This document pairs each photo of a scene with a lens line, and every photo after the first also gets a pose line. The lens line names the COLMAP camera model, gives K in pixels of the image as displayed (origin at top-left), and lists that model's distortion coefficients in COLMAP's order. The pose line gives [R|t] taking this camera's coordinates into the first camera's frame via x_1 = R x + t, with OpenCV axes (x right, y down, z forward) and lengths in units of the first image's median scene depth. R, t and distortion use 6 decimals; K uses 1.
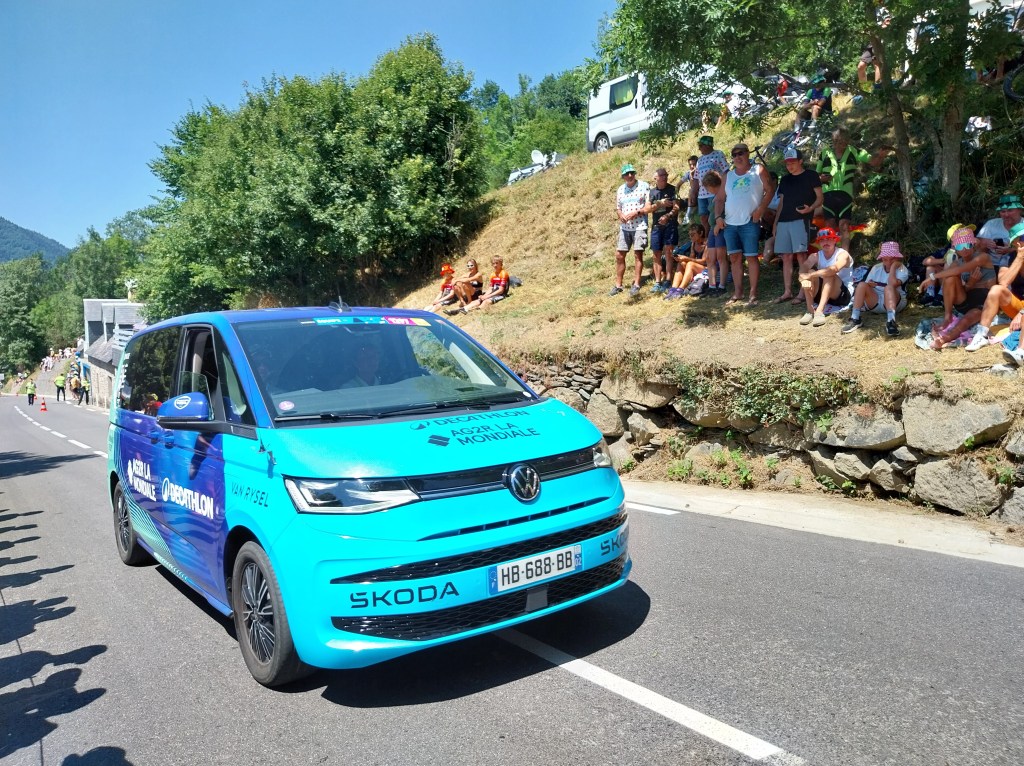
lens RADIAL K [[826.8, 0, 504.1], [0, 826.8, 396.8], [0, 0, 1]] dist [0.036956, -0.059231]
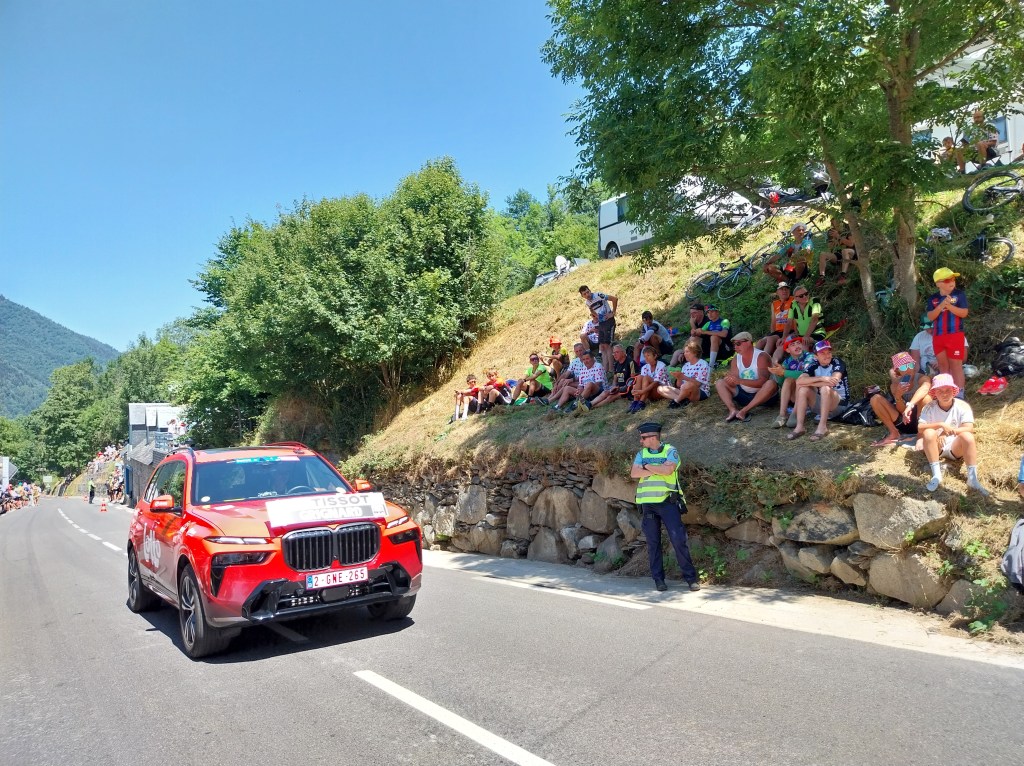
lens RADIAL K [[826.8, 0, 516.7], [0, 826.8, 387.5], [0, 0, 1]] dist [0.036956, -0.059231]
pose [[0.999301, -0.017143, -0.033220, 0.057545], [0.012853, 0.992036, -0.125298, -0.005417], [0.035104, 0.124784, 0.991563, -0.063017]]
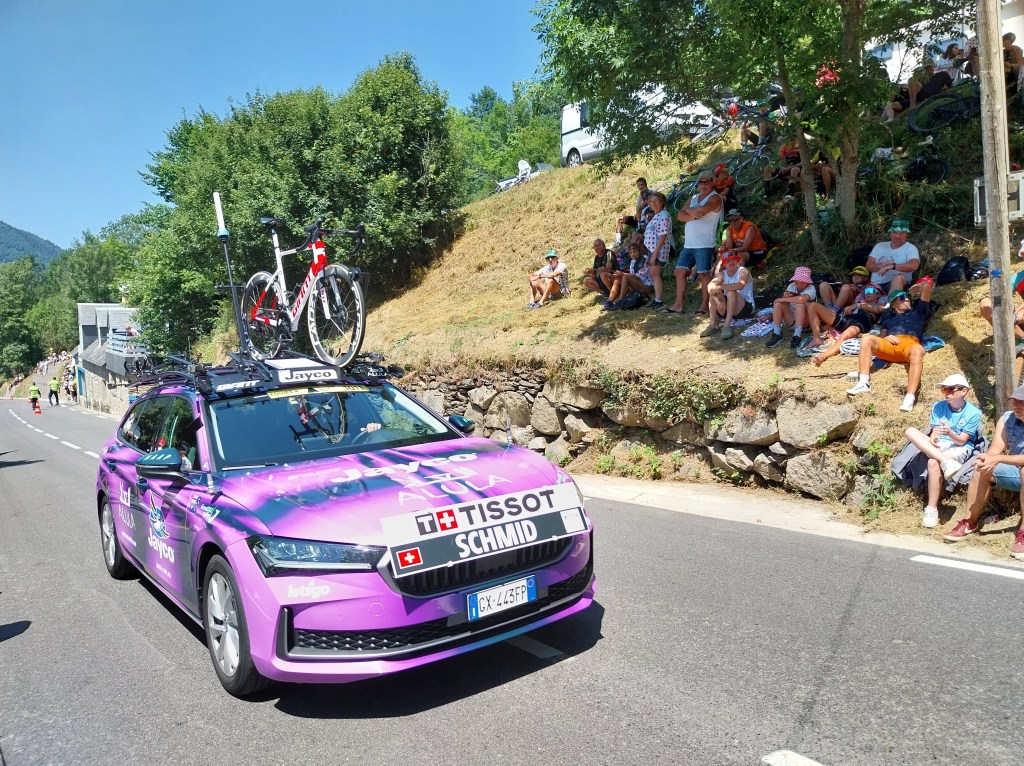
lens RADIAL K [[826.8, 0, 528.3], [0, 826.8, 410.9], [0, 0, 1]] dist [0.036956, -0.059231]
pose [[0.999672, 0.000341, 0.025591, 0.068216], [-0.000660, 0.999922, 0.012472, 0.001147], [-0.025585, -0.012485, 0.999595, -0.106739]]
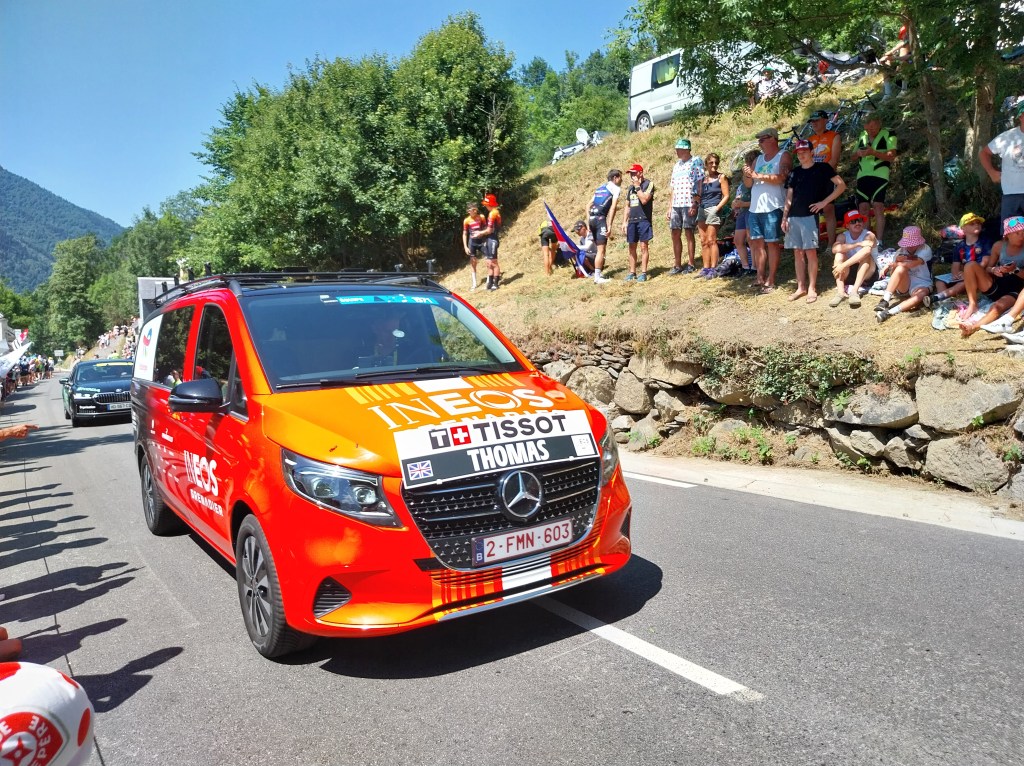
lens RADIAL K [[826.8, 0, 511.6], [0, 826.8, 403.8], [0, 0, 1]] dist [0.036956, -0.059231]
pose [[0.998852, 0.009765, -0.046906, 0.019734], [-0.008232, 0.999429, 0.032774, 0.003211], [0.047199, -0.032351, 0.998362, -0.032509]]
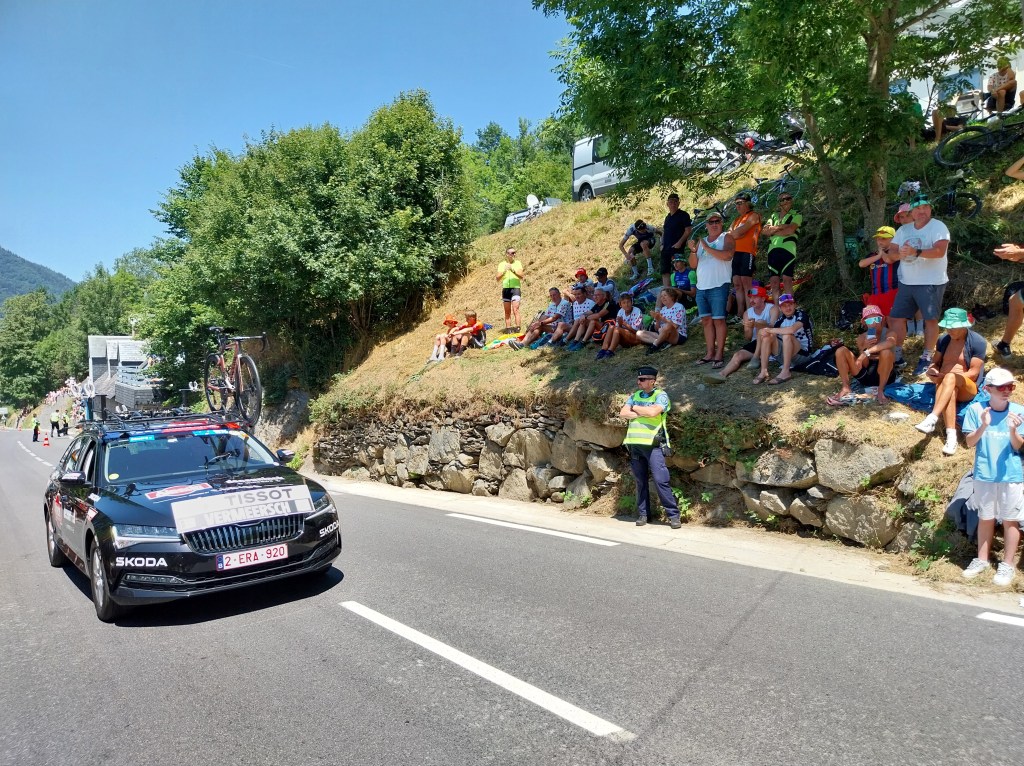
lens RADIAL K [[826.8, 0, 517.7], [0, 826.8, 403.1], [0, 0, 1]] dist [0.036956, -0.059231]
pose [[0.999955, 0.002503, 0.009187, 0.046157], [-0.002190, 0.999420, -0.033980, -0.008195], [-0.009267, 0.033959, 0.999380, -0.080856]]
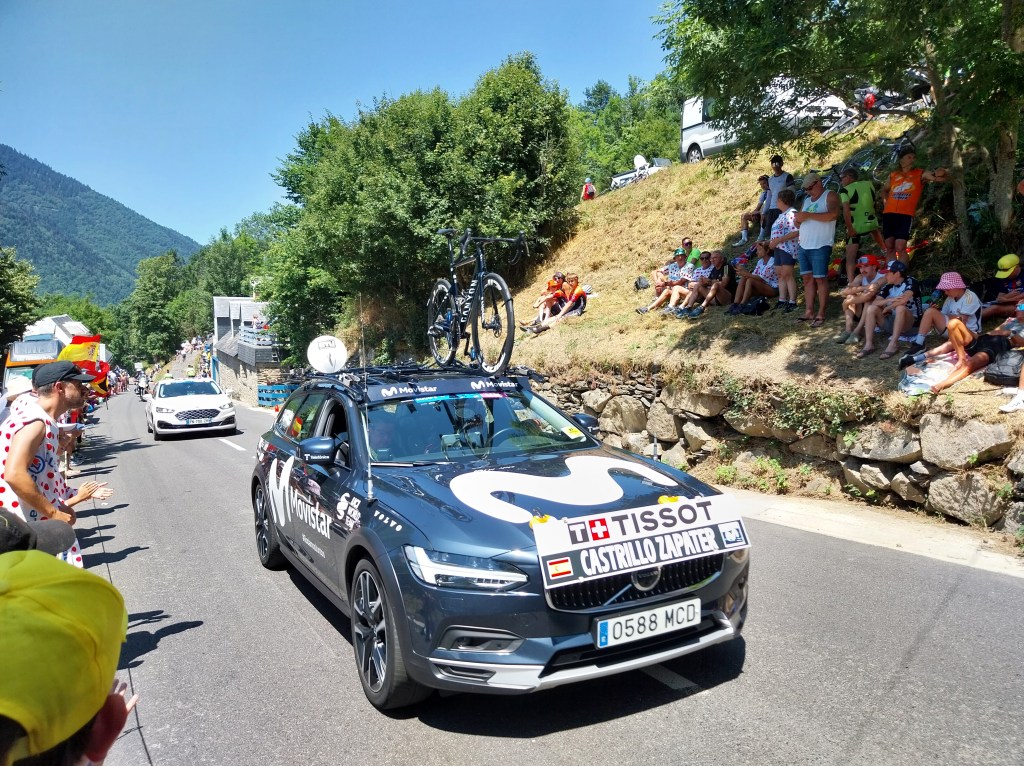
lens RADIAL K [[826.8, 0, 506.4], [0, 826.8, 405.1], [0, 0, 1]] dist [0.036956, -0.059231]
pose [[0.991583, 0.027037, -0.126618, 0.053532], [-0.025384, 0.999570, 0.014649, -0.010339], [0.126959, -0.011312, 0.991843, -0.101826]]
